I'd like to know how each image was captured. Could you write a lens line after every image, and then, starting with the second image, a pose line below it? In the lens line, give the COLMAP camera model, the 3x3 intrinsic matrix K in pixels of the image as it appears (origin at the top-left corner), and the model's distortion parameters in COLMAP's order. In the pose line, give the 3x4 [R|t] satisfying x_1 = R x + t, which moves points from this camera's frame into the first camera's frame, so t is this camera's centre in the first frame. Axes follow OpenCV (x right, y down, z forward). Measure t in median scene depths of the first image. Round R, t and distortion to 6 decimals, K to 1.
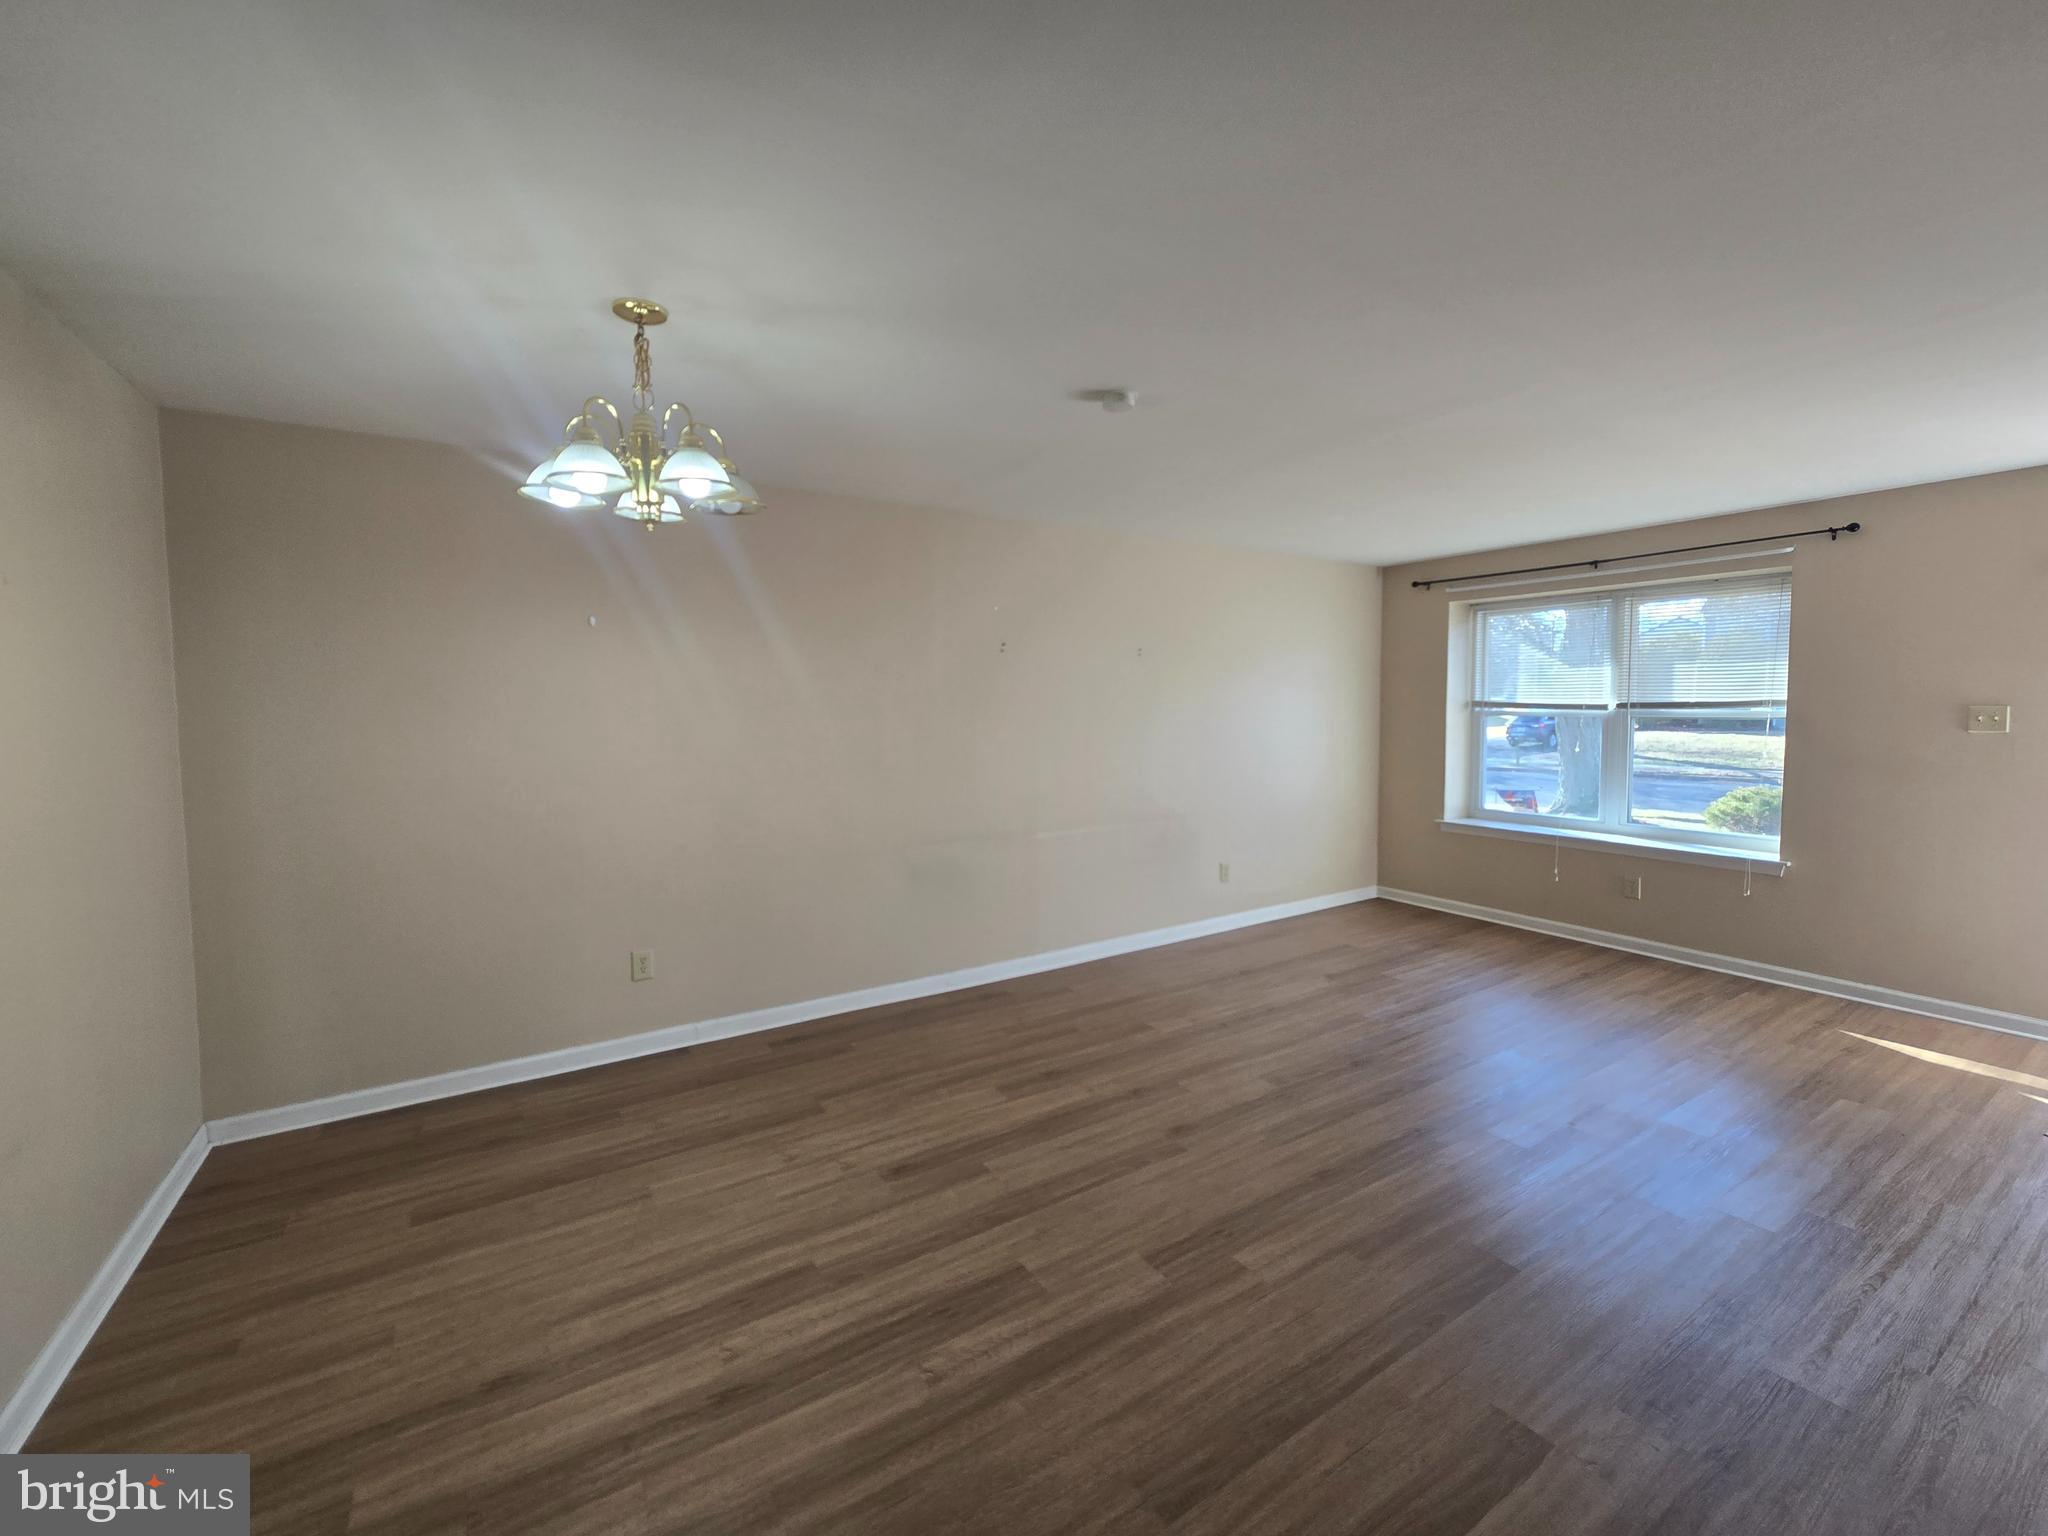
lens RADIAL K [[838.1, 0, 1017.9], [0, 838.1, 758.0], [0, 0, 1]] dist [0.004756, 0.000034]
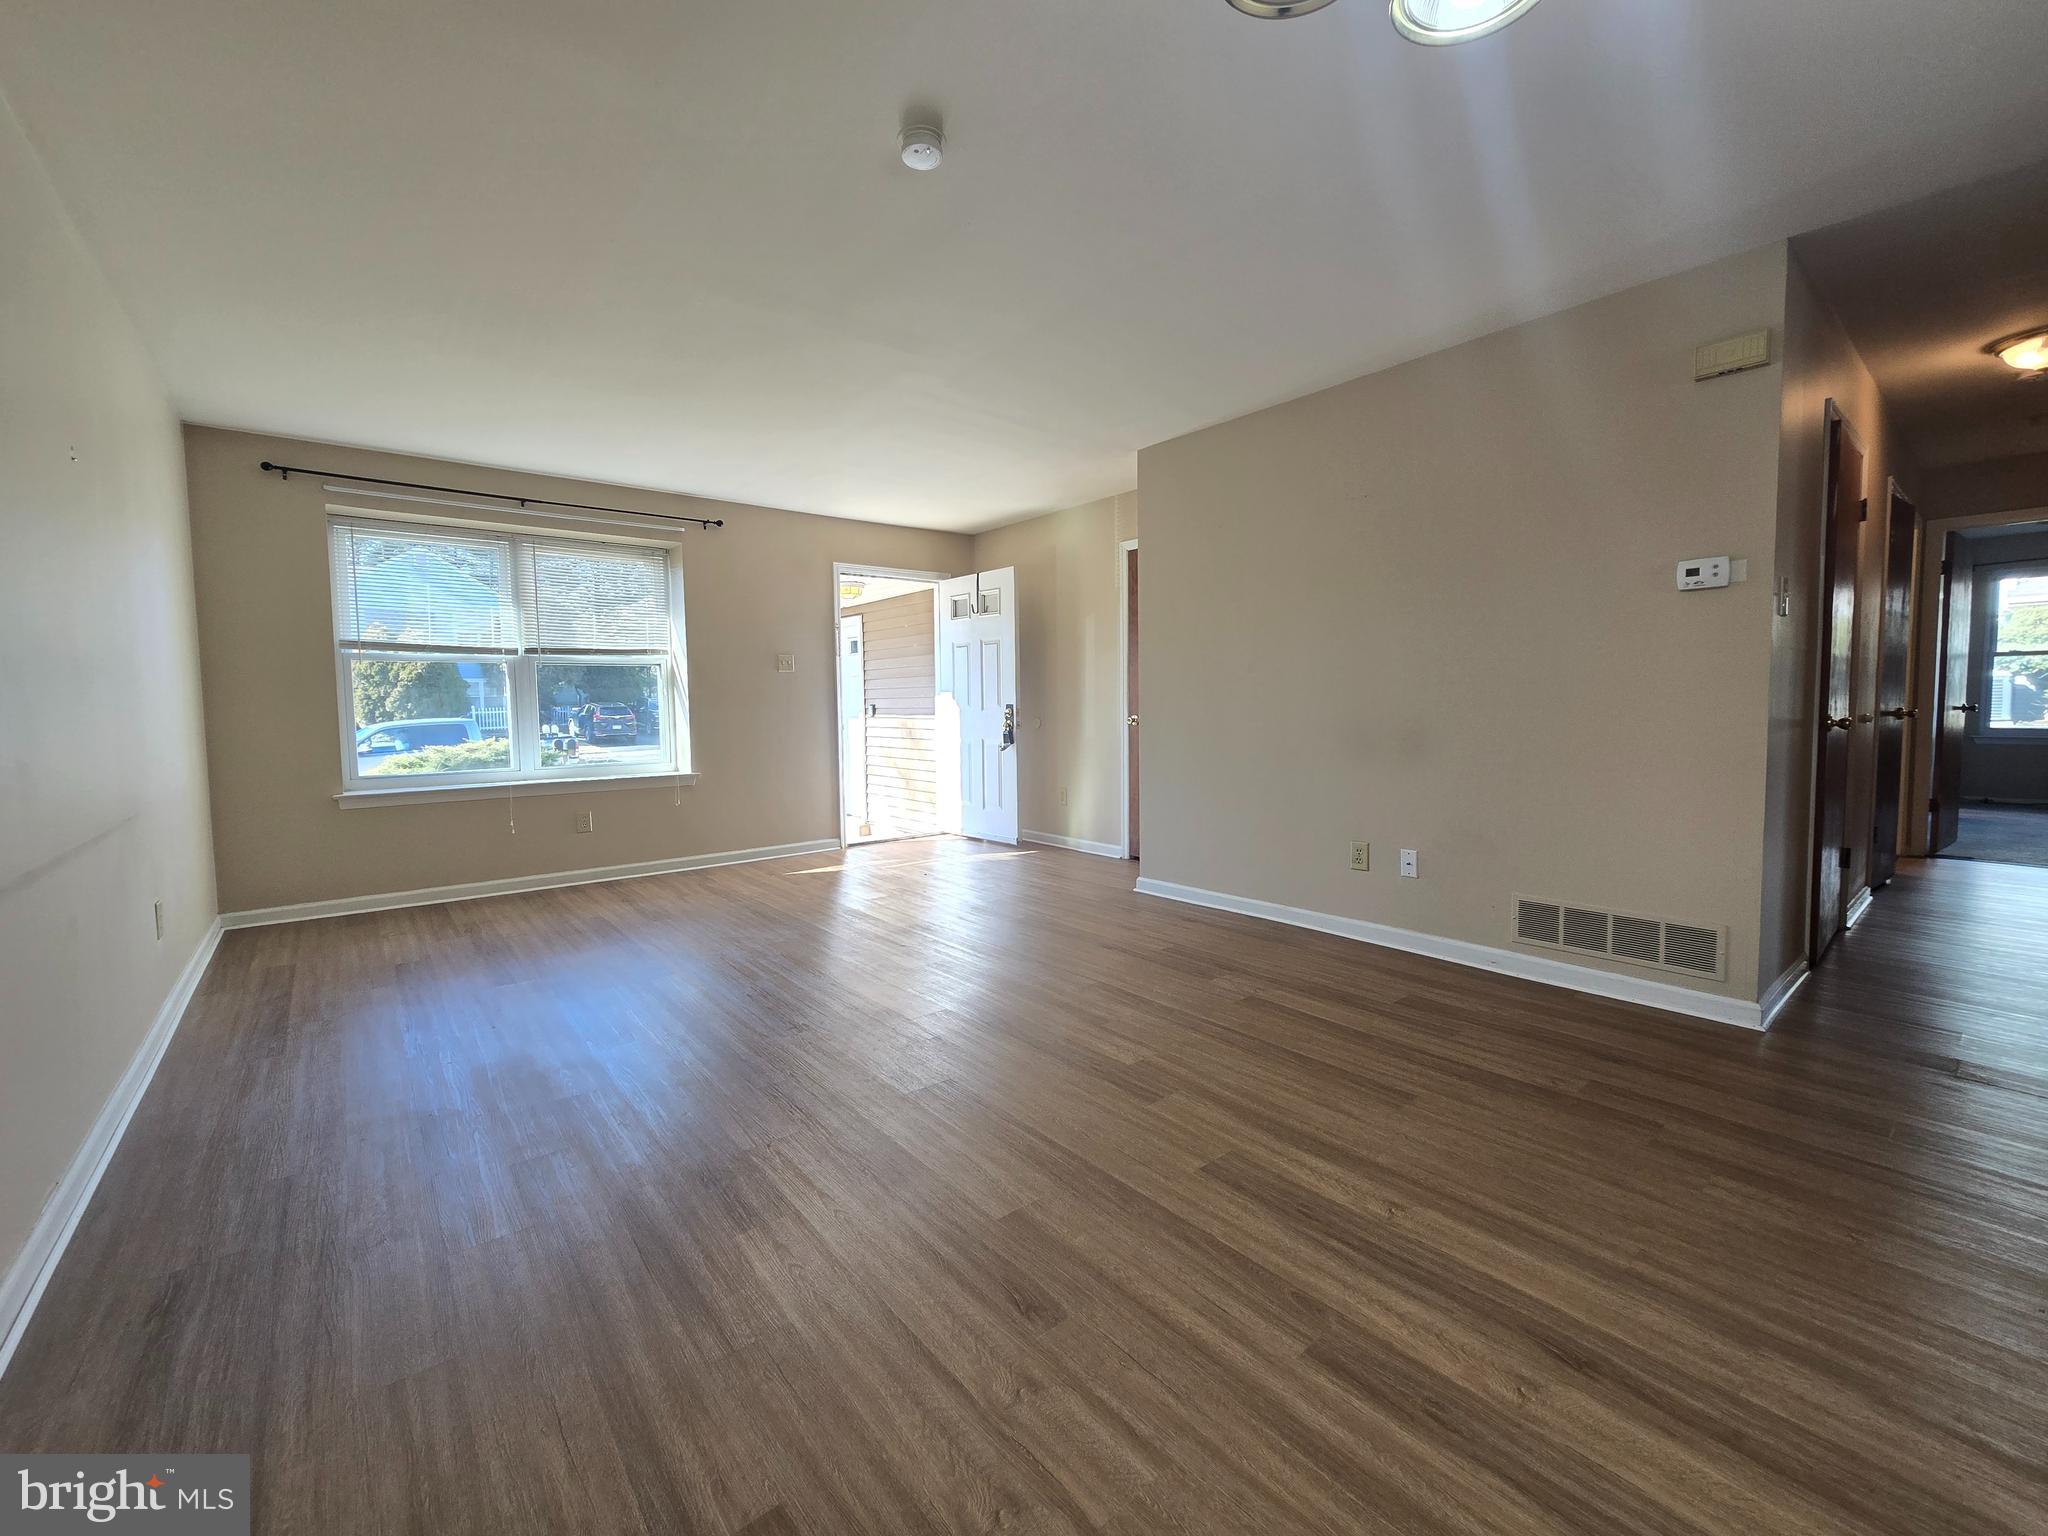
lens RADIAL K [[838.1, 0, 1017.7], [0, 838.1, 760.5], [0, 0, 1]] dist [0.004756, 0.000034]
pose [[-0.116266, -0.064566, 0.991117, -0.825840], [0.081125, 0.993933, 0.074266, 0.095502], [-0.989899, 0.089039, -0.110323, 1.256695]]
